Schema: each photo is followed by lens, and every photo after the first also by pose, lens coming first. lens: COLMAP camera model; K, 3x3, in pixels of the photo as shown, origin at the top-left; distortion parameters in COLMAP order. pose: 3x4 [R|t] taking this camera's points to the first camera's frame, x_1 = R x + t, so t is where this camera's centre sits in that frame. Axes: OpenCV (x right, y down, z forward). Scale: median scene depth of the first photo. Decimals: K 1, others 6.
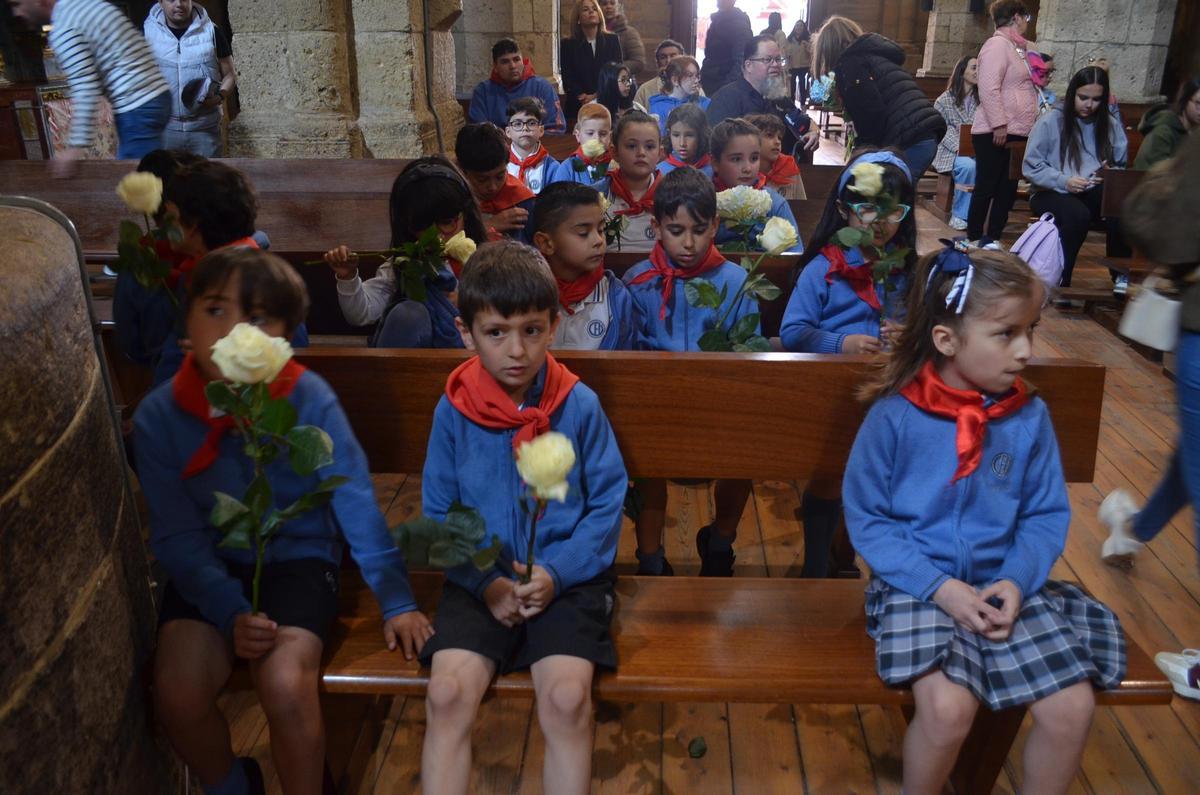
lens RADIAL K [[943.3, 0, 596.3], [0, 943.3, 420.1], [0, 0, 1]] dist [-0.087791, 0.015636]
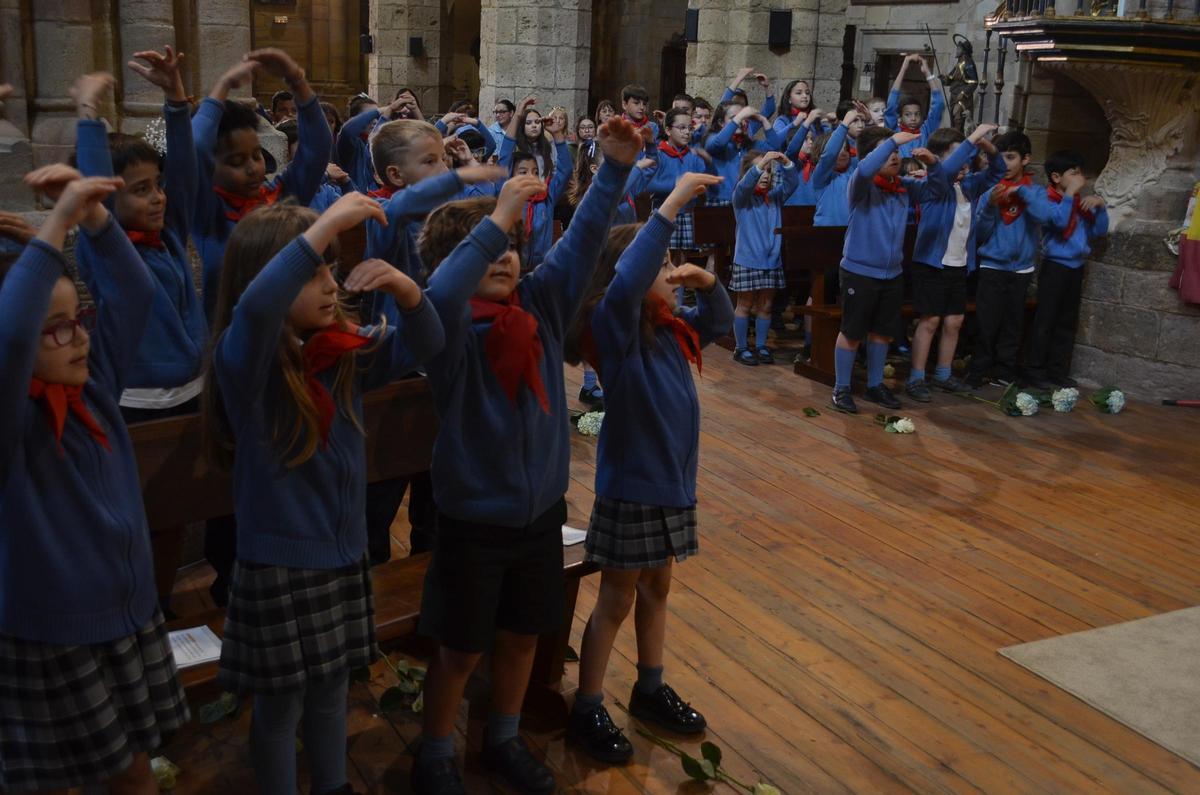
lens RADIAL K [[1298.5, 0, 600.0], [0, 1298.5, 397.5], [0, 0, 1]] dist [-0.042504, 0.006519]
pose [[0.863050, -0.093546, 0.496381, -0.236565], [0.162908, 0.981739, -0.098231, 0.152875], [-0.478127, 0.165643, 0.862529, -0.413481]]
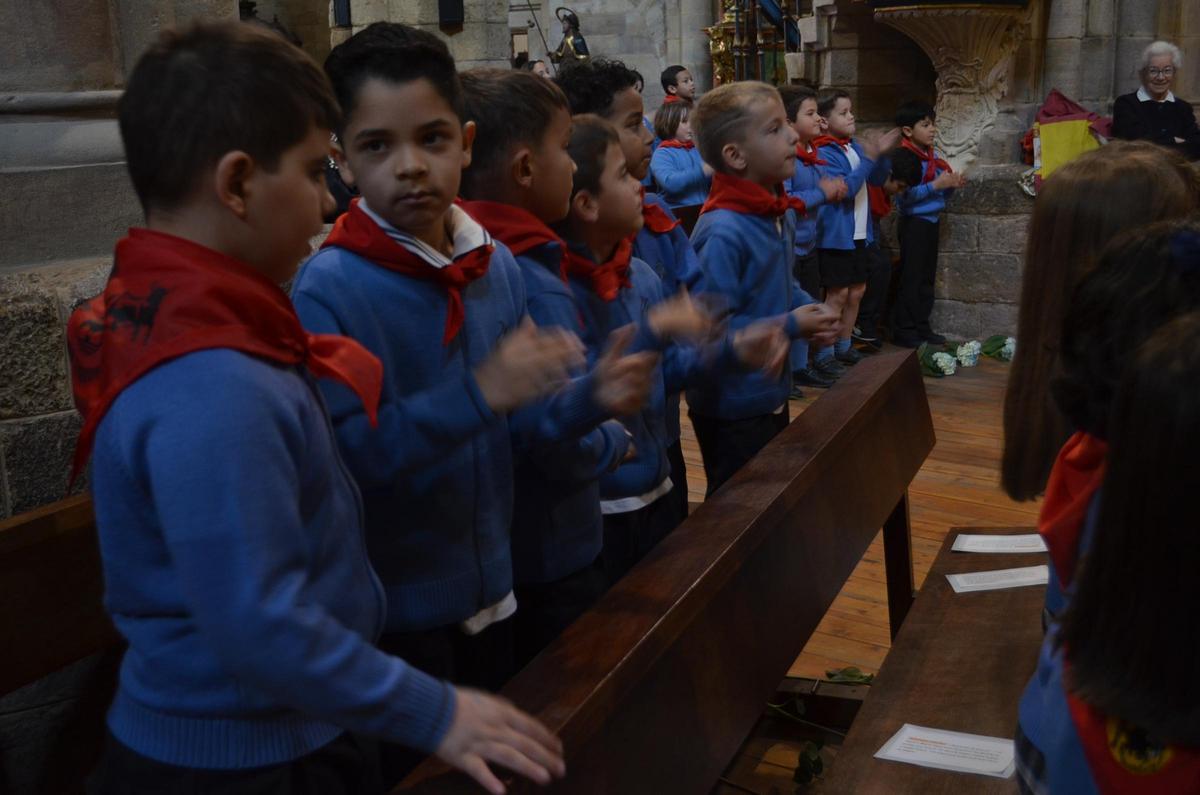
lens RADIAL K [[1434.5, 0, 579.8], [0, 1434.5, 399.5], [0, 0, 1]] dist [-0.055562, 0.029975]
pose [[0.594191, -0.195282, 0.780258, -0.383114], [0.338091, 0.940856, -0.021991, 0.097208], [-0.729816, 0.276865, 0.625071, -0.247497]]
